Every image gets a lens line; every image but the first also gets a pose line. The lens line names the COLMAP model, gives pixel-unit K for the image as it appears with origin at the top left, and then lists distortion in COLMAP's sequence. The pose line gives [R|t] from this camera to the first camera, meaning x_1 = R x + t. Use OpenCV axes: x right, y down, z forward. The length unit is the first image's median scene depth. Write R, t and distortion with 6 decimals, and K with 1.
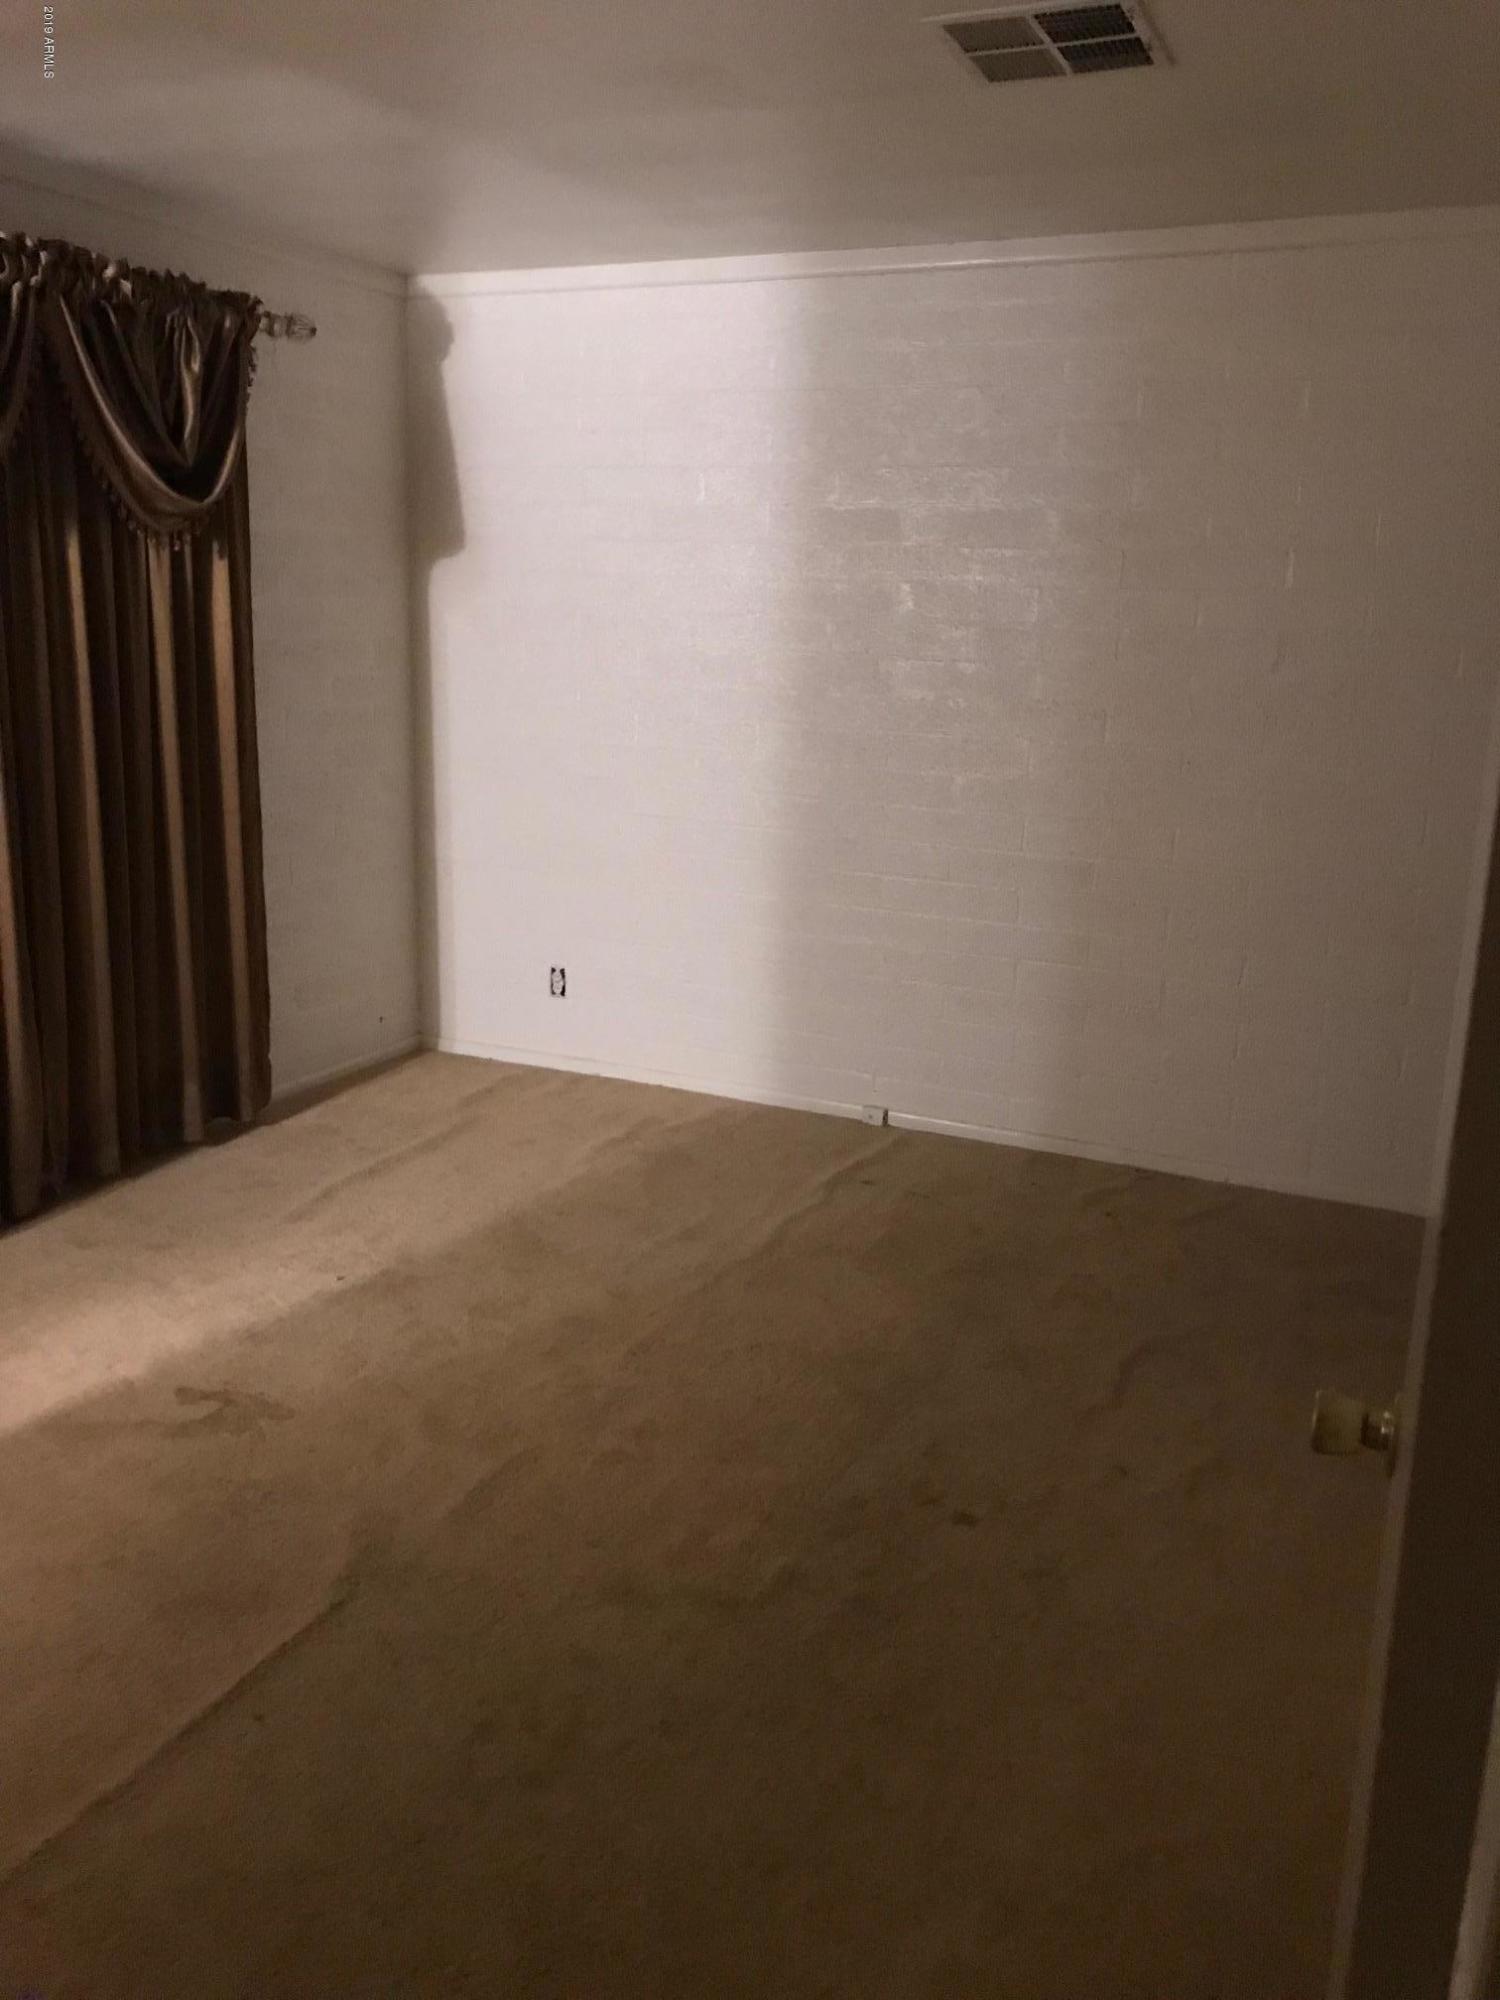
lens RADIAL K [[1637.5, 0, 750.3], [0, 1637.5, 999.2], [0, 0, 1]] dist [0.039647, -0.041057]
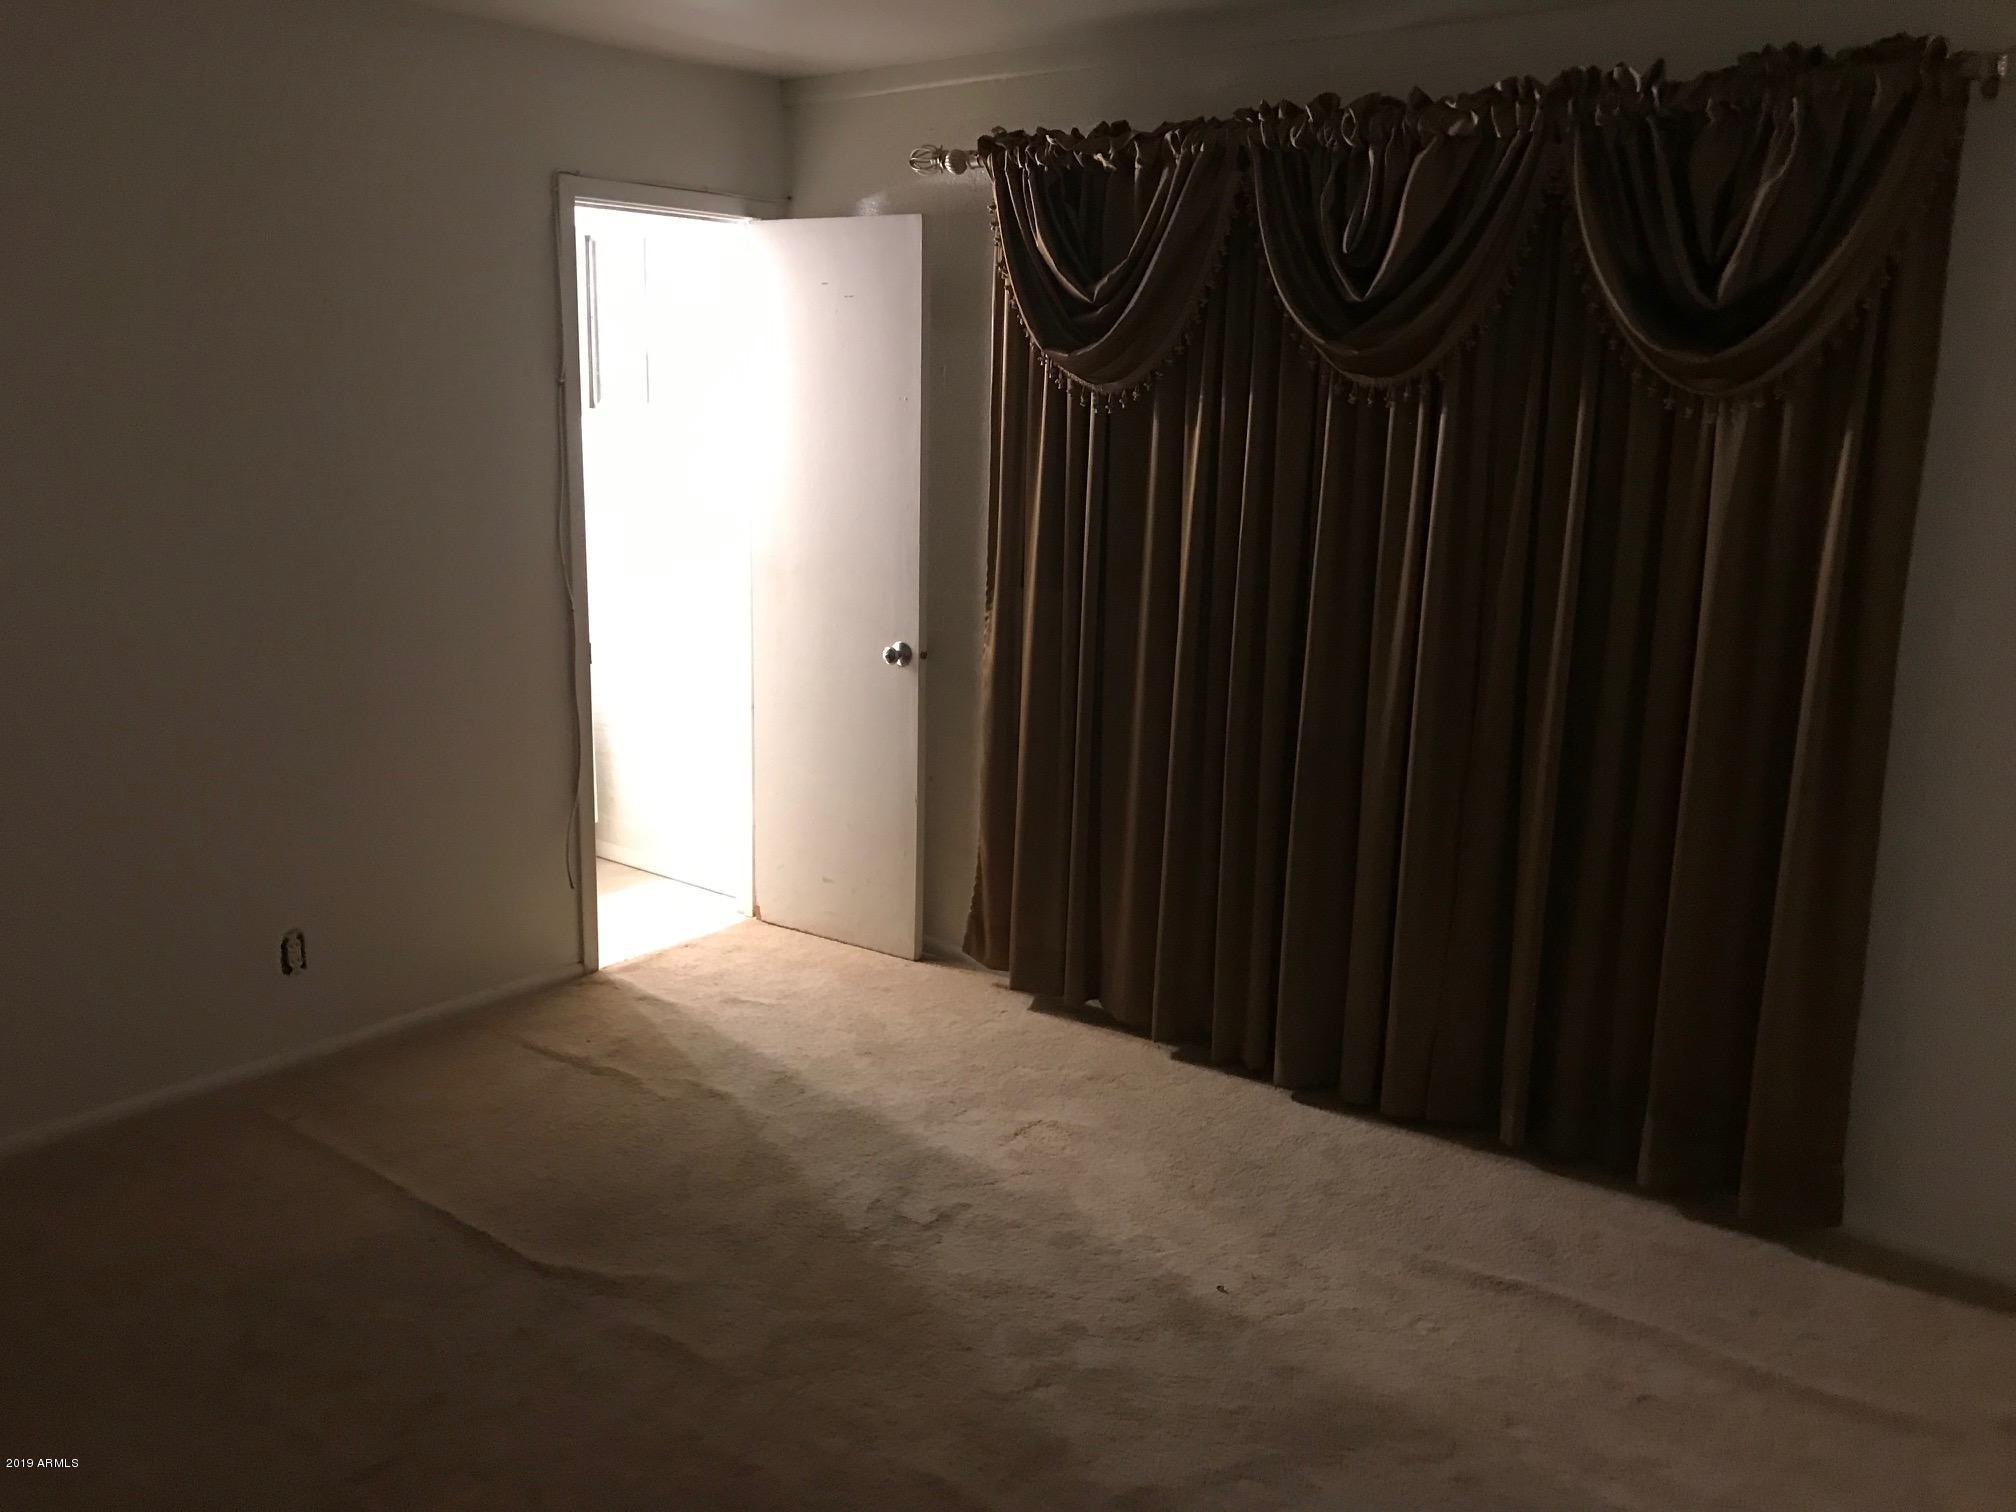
lens RADIAL K [[1650.6, 0, 1008.7], [0, 1650.6, 756.5], [0, 0, 1]] dist [0.039647, -0.041057]
pose [[-0.252622, 0.168897, -0.952710, 0.539696], [-0.255116, 0.938176, 0.233968, -0.255401], [0.933326, 0.302157, -0.193916, 1.015876]]
